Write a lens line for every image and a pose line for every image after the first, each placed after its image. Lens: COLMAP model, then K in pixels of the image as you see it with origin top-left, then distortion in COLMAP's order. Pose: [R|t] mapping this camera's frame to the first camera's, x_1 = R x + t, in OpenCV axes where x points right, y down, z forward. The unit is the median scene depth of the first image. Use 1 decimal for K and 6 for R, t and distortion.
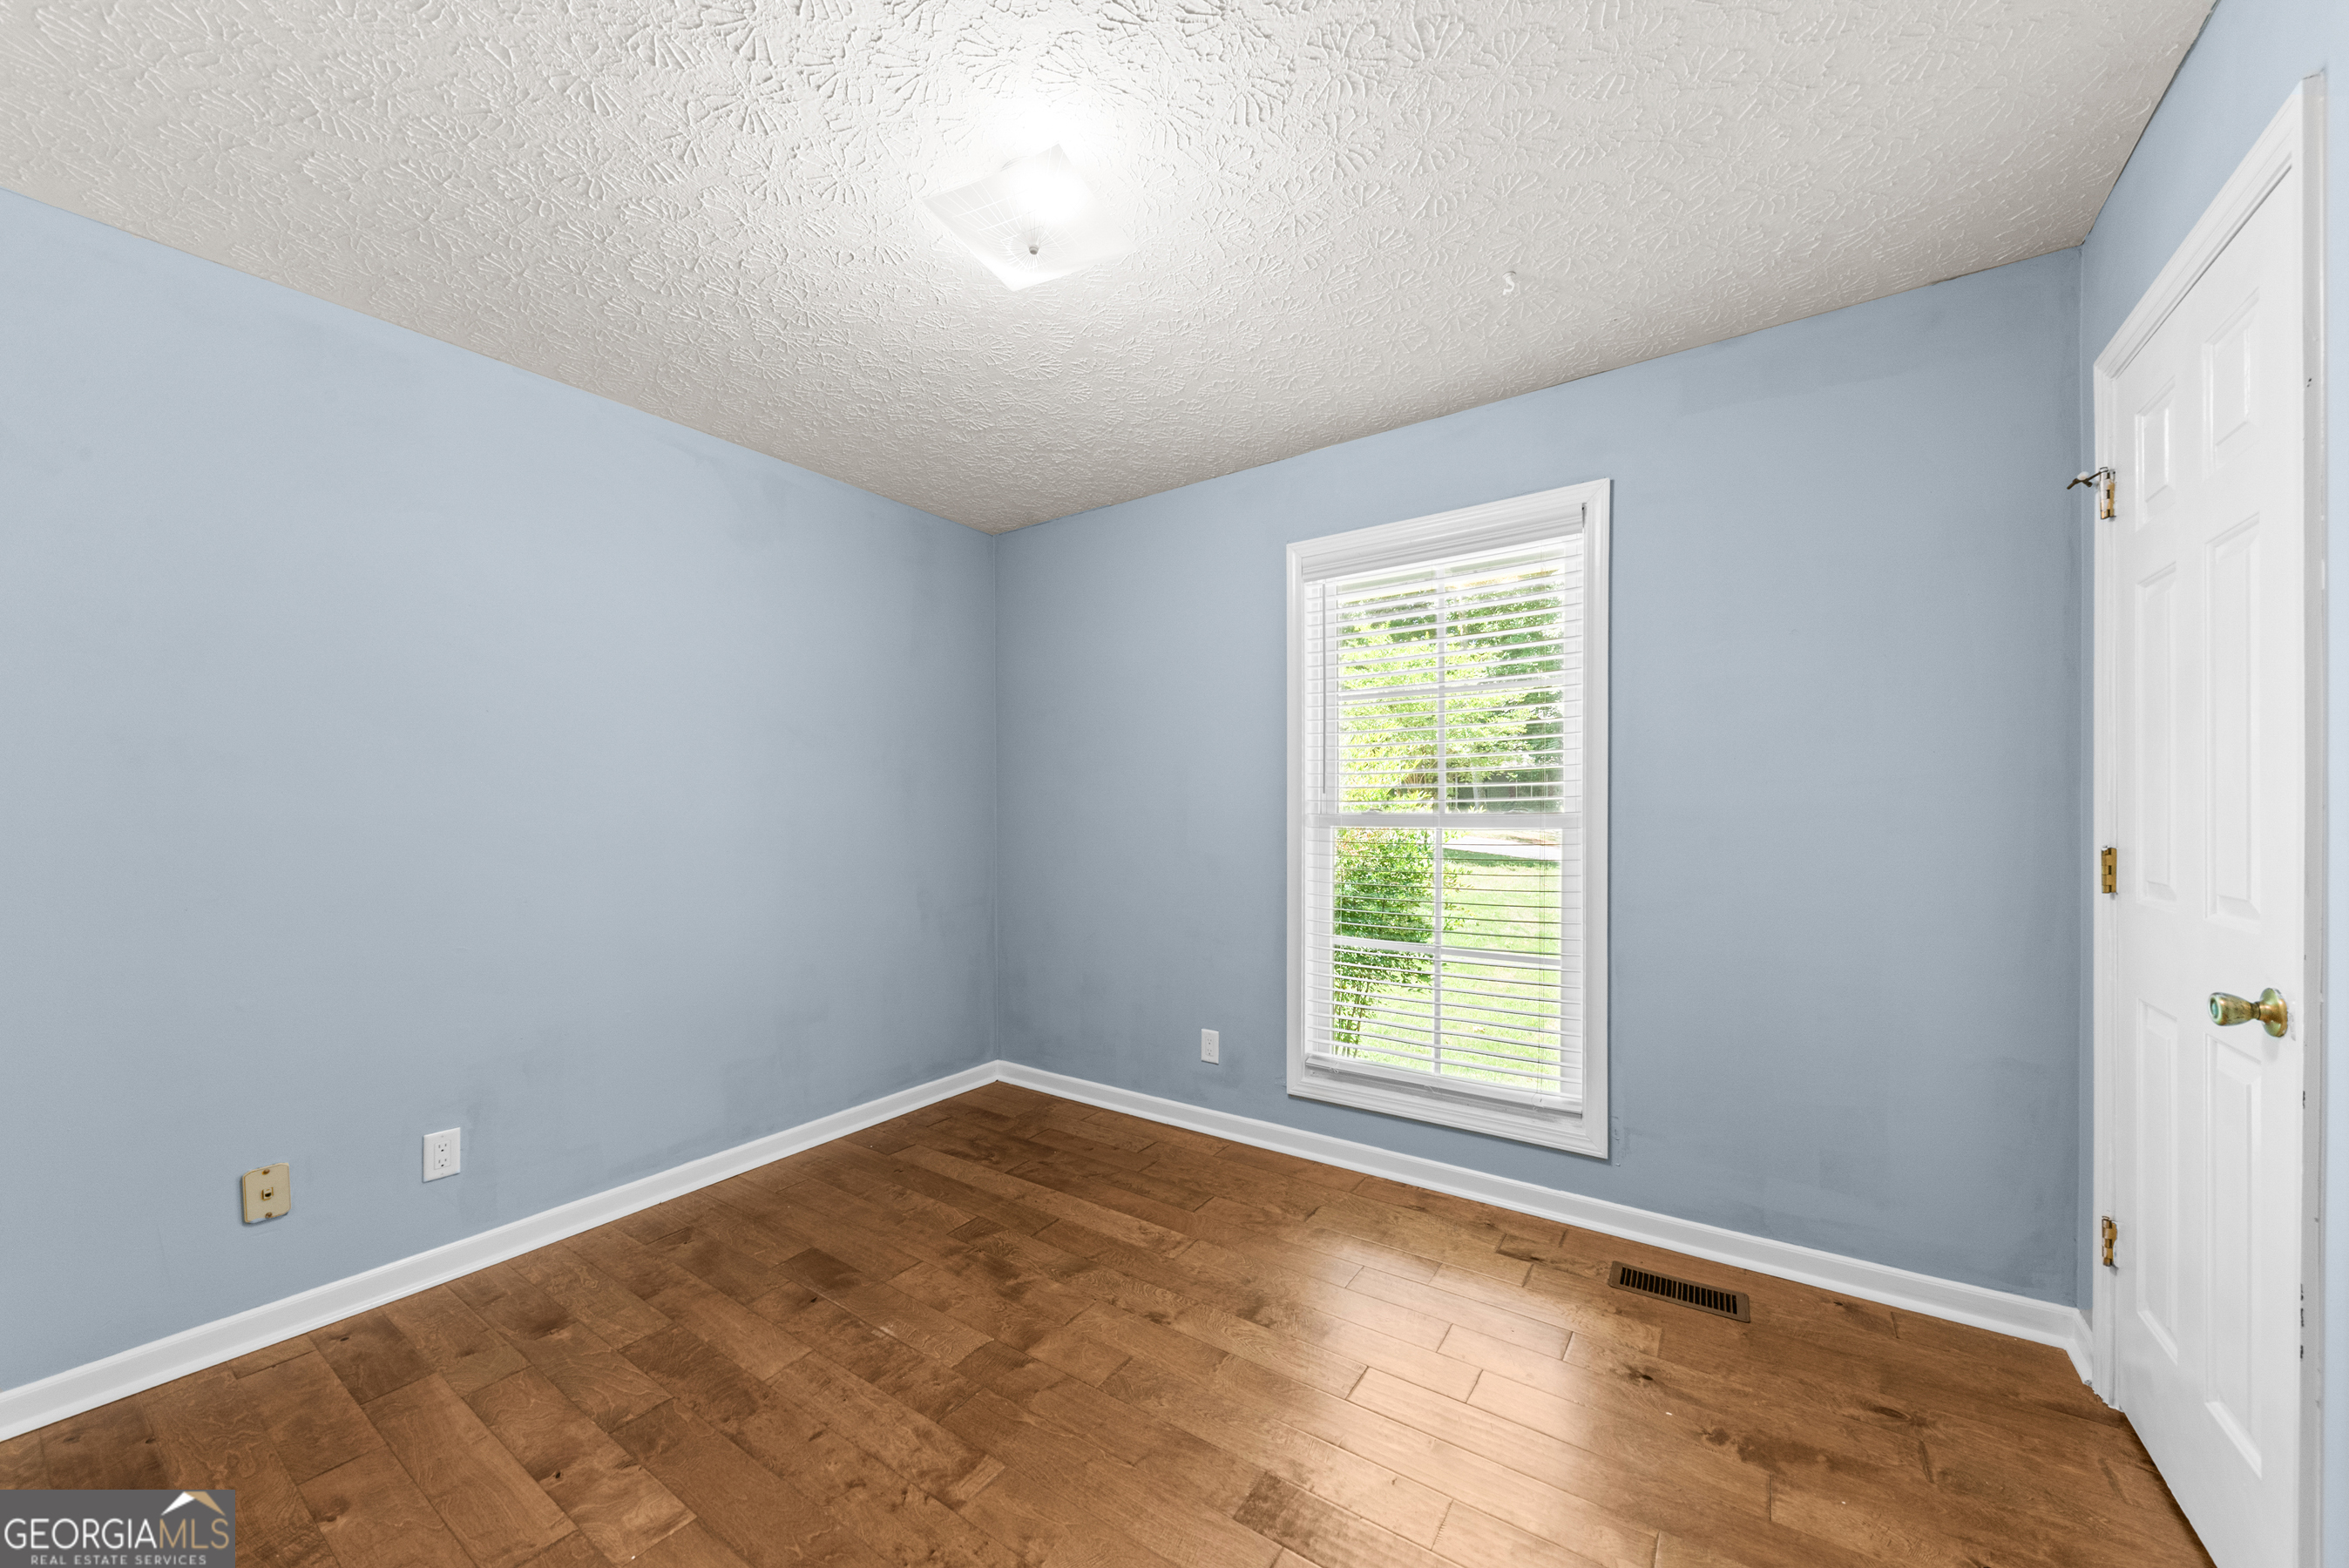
lens RADIAL K [[831.2, 0, 1169.1], [0, 831.2, 812.6], [0, 0, 1]] dist [0.000157, -0.000063]
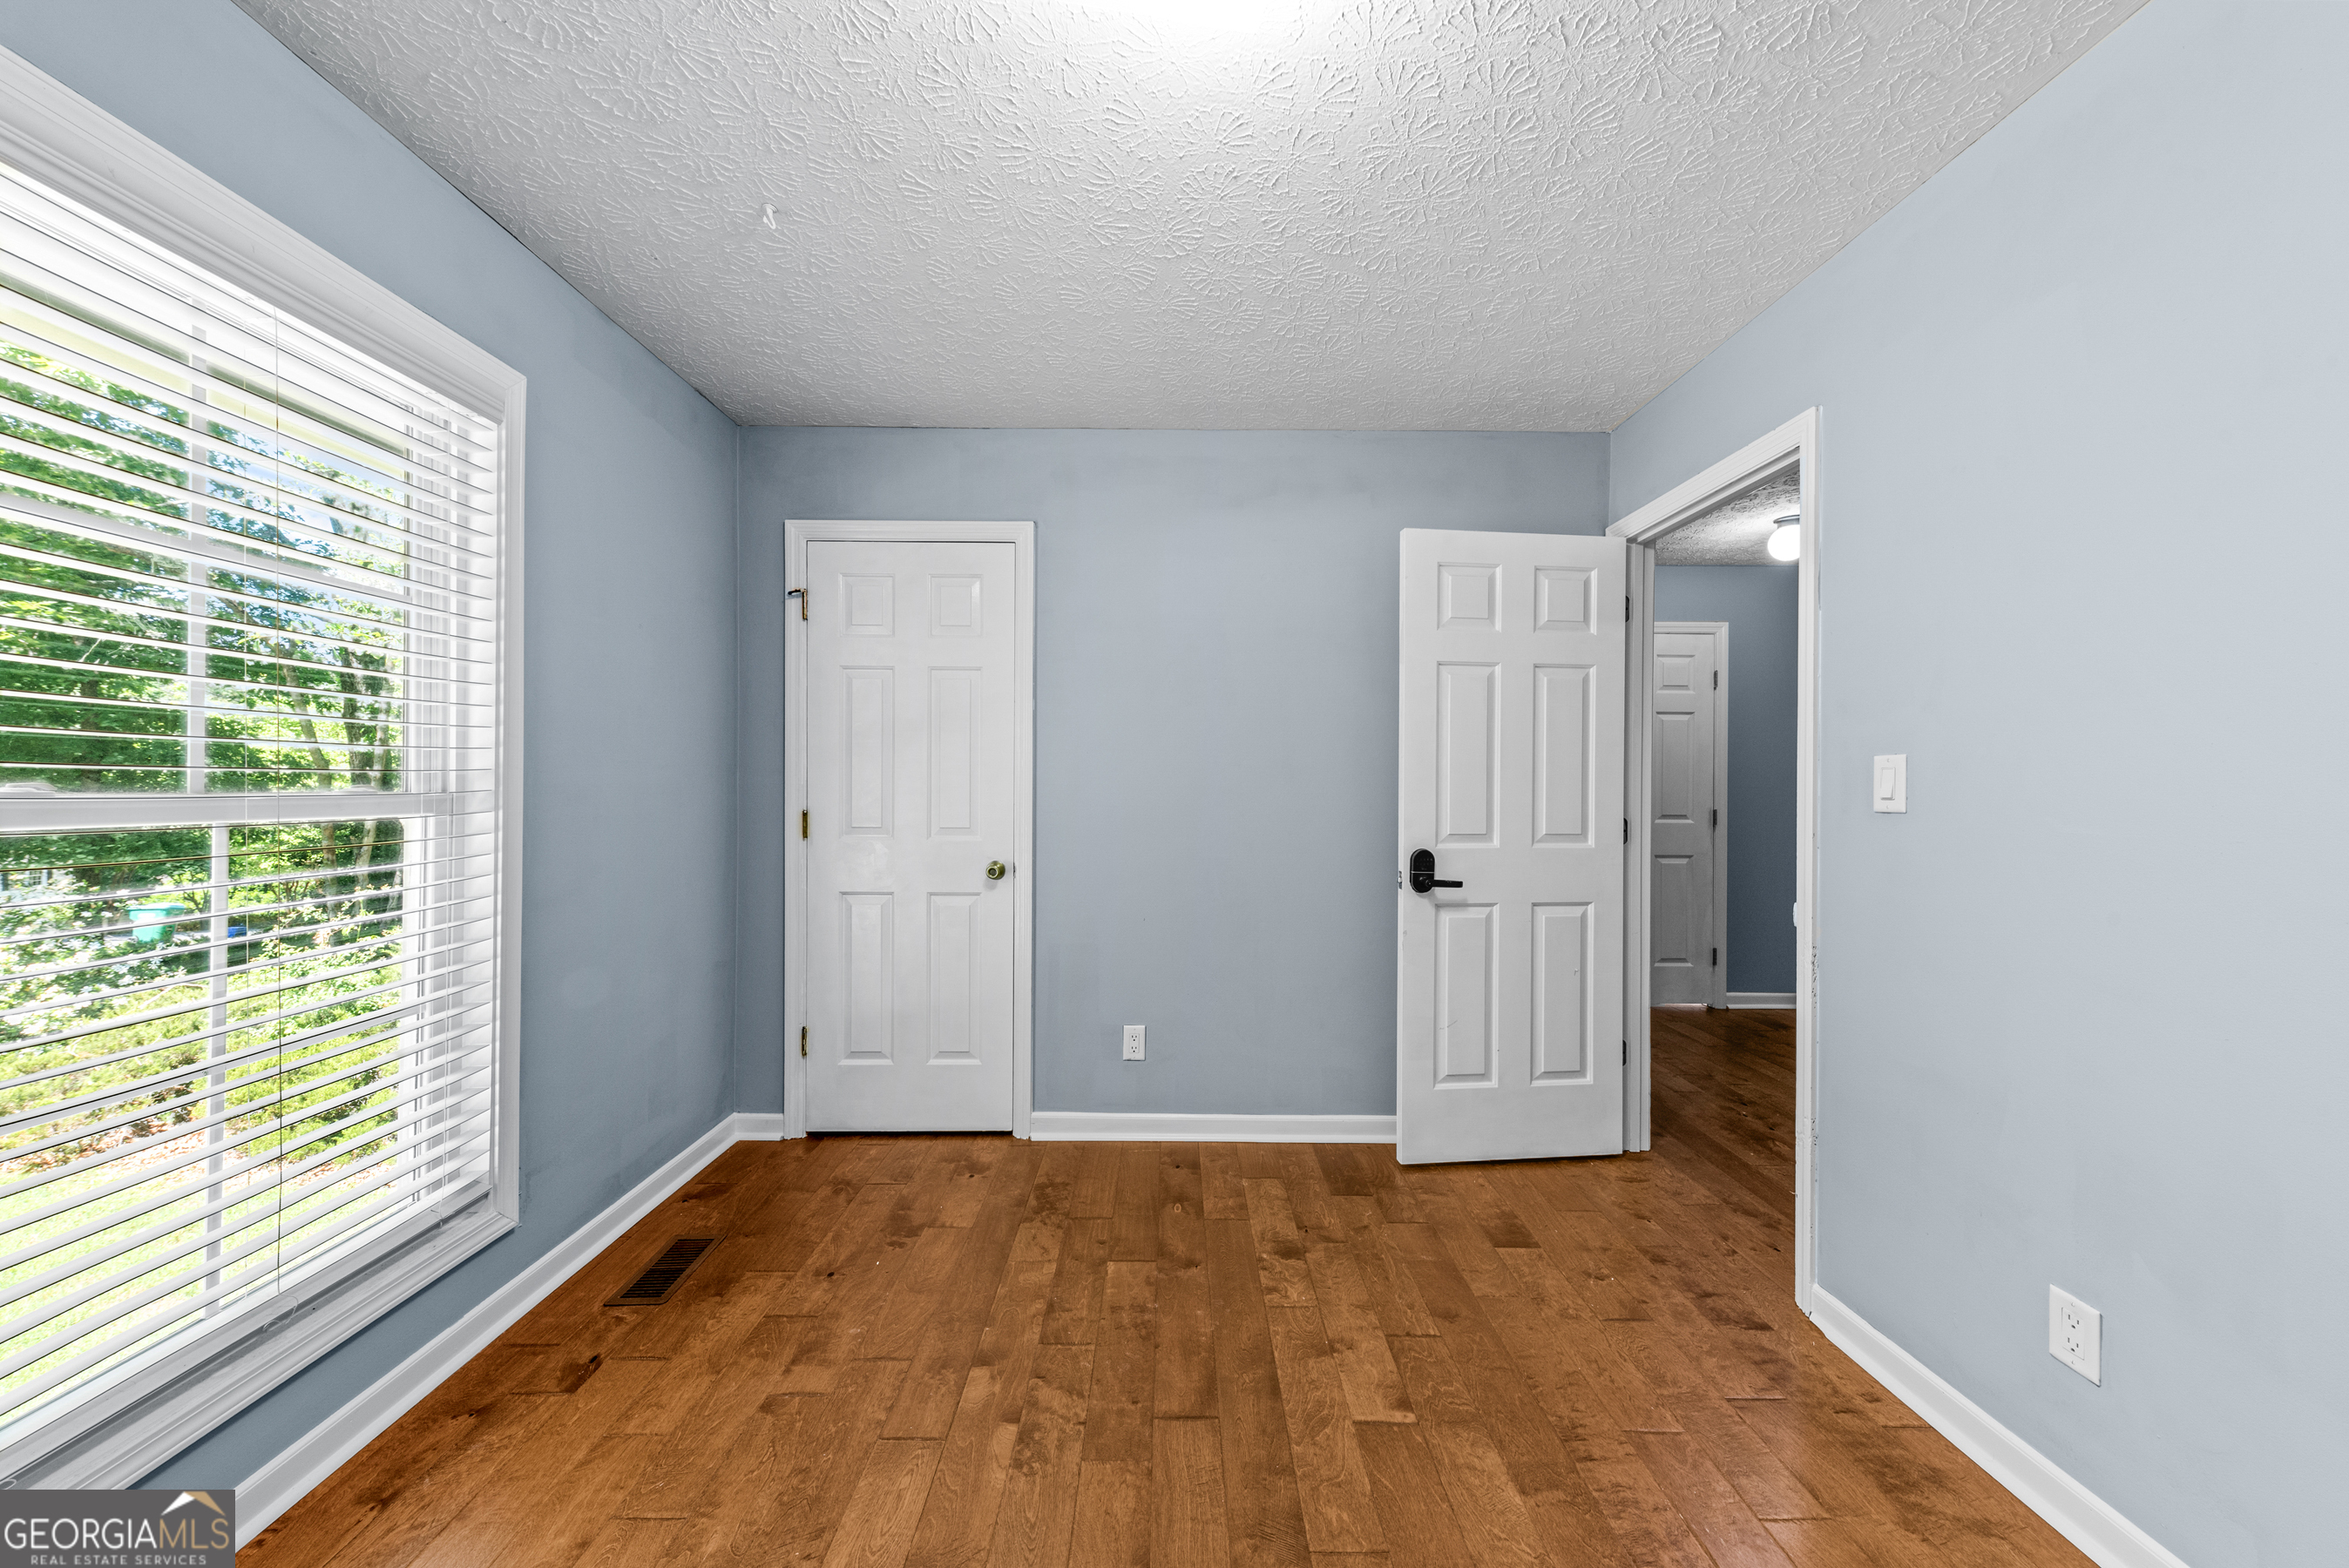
lens RADIAL K [[829.9, 0, 1157.7], [0, 829.9, 789.4], [0, 0, 1]] dist [0.000549, 0.000014]
pose [[-0.558029, 0.001550, 0.829820, -0.671976], [0.004321, 0.999990, 0.001038, -0.000204], [-0.829810, 0.004165, -0.558030, 1.310664]]
